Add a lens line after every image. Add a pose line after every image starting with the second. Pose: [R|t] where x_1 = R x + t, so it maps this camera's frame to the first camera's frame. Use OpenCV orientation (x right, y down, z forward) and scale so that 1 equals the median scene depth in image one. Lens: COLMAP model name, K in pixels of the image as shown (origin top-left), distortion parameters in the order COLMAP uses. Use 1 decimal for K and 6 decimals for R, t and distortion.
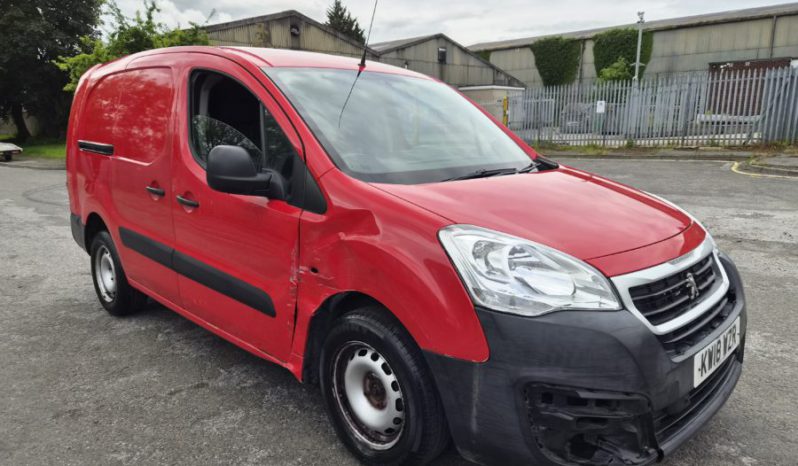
lens RADIAL K [[536.8, 0, 394.5], [0, 536.8, 230.9], [0, 0, 1]] dist [0.073061, -0.063605]
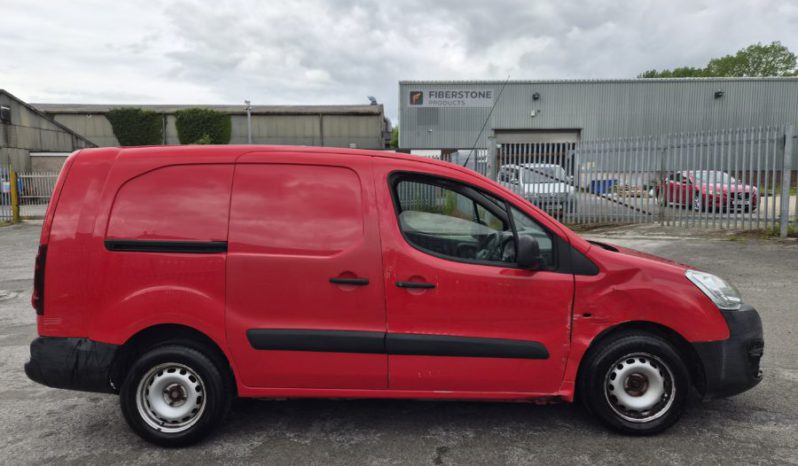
lens RADIAL K [[536.8, 0, 394.5], [0, 536.8, 230.9], [0, 0, 1]] dist [0.073061, -0.063605]
pose [[0.721847, -0.048917, 0.690322, -1.405448], [0.135963, 0.988083, -0.072155, -0.107595], [-0.678566, 0.145943, 0.719895, 0.247358]]
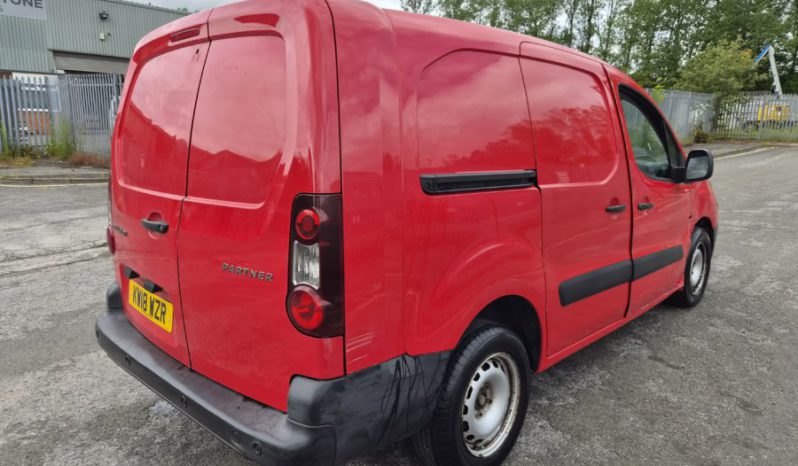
lens RADIAL K [[536.2, 0, 403.4], [0, 536.2, 237.1], [0, 0, 1]] dist [0.070547, -0.059912]
pose [[-0.021956, -0.182941, 0.982879, -1.736521], [0.192465, 0.963953, 0.183718, -0.342054], [-0.981058, 0.193203, 0.014045, 1.756374]]
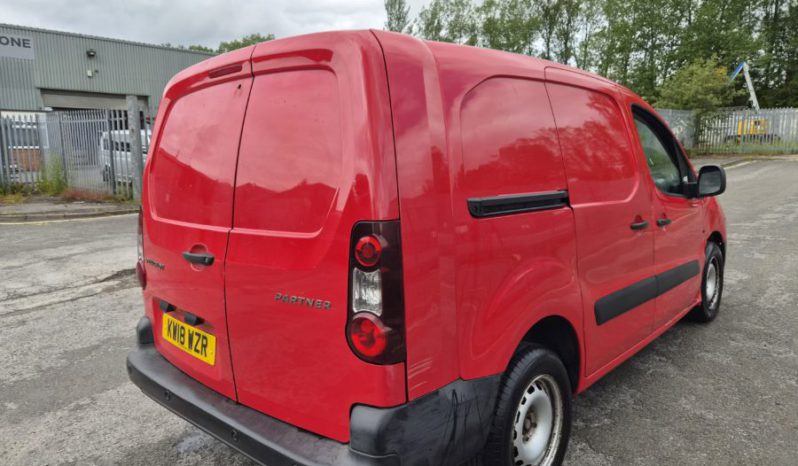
lens RADIAL K [[536.8, 0, 394.5], [0, 536.8, 230.9], [0, 0, 1]] dist [0.073061, -0.063605]
pose [[-0.036715, -0.126659, 0.991267, -1.740523], [0.223434, 0.965784, 0.131678, -0.362802], [-0.974027, 0.226318, -0.007159, 1.843126]]
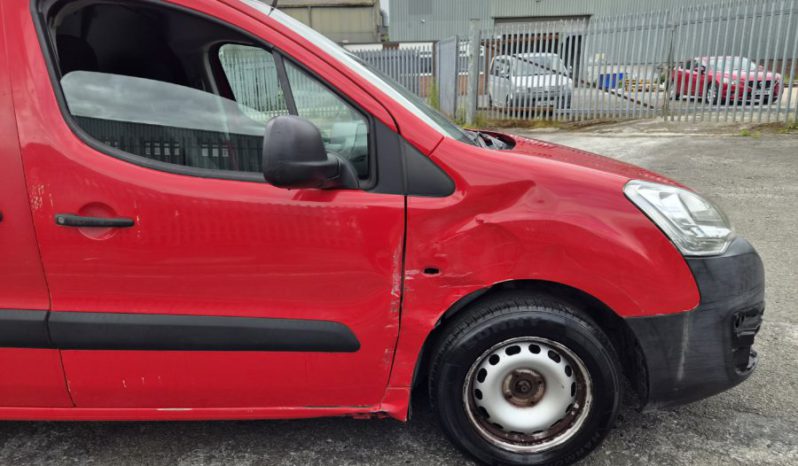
lens RADIAL K [[536.8, 0, 394.5], [0, 536.8, 230.9], [0, 0, 1]] dist [0.073061, -0.063605]
pose [[0.731324, -0.177608, 0.658498, -0.632469], [0.151160, 0.983695, 0.097441, -0.061146], [-0.665068, 0.028278, 0.746247, 0.424885]]
